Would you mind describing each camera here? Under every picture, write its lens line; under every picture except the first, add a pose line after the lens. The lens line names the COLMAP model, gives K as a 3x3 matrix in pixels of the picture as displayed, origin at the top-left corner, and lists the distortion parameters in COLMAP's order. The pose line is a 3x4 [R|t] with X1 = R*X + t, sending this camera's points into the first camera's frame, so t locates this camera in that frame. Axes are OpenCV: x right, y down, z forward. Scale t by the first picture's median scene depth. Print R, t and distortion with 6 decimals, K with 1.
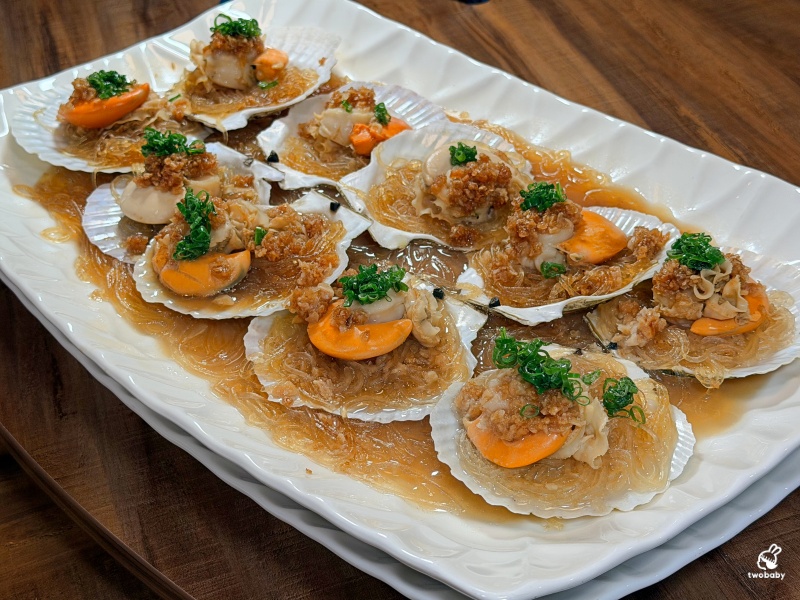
lens RADIAL K [[1287.4, 0, 400.0], [0, 1287.4, 300.0], [0, 0, 1]] dist [0.174766, -0.179576]
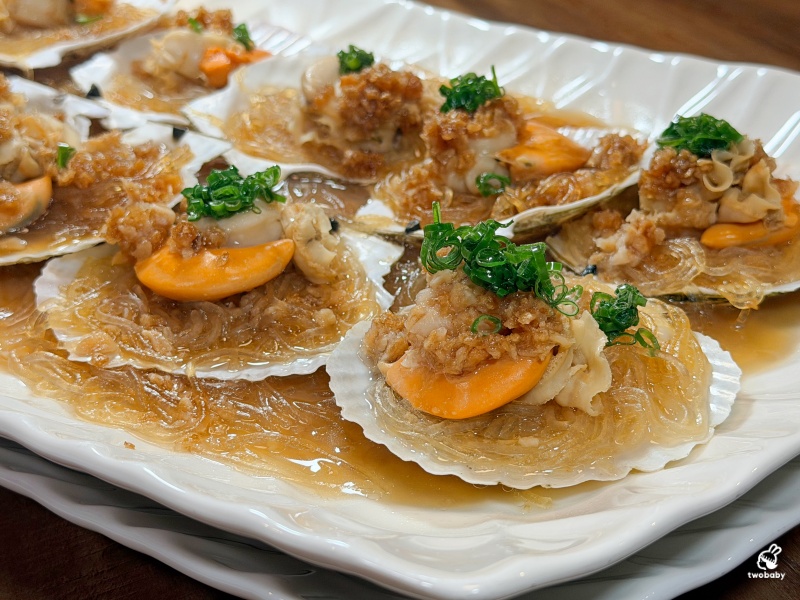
lens RADIAL K [[1287.4, 0, 400.0], [0, 1287.4, 300.0], [0, 0, 1]] dist [0.174766, -0.179576]
pose [[0.995085, -0.032777, 0.093439, 0.000963], [0.045021, 0.990212, -0.132111, 0.135165], [-0.088194, 0.135668, 0.986821, 0.338446]]
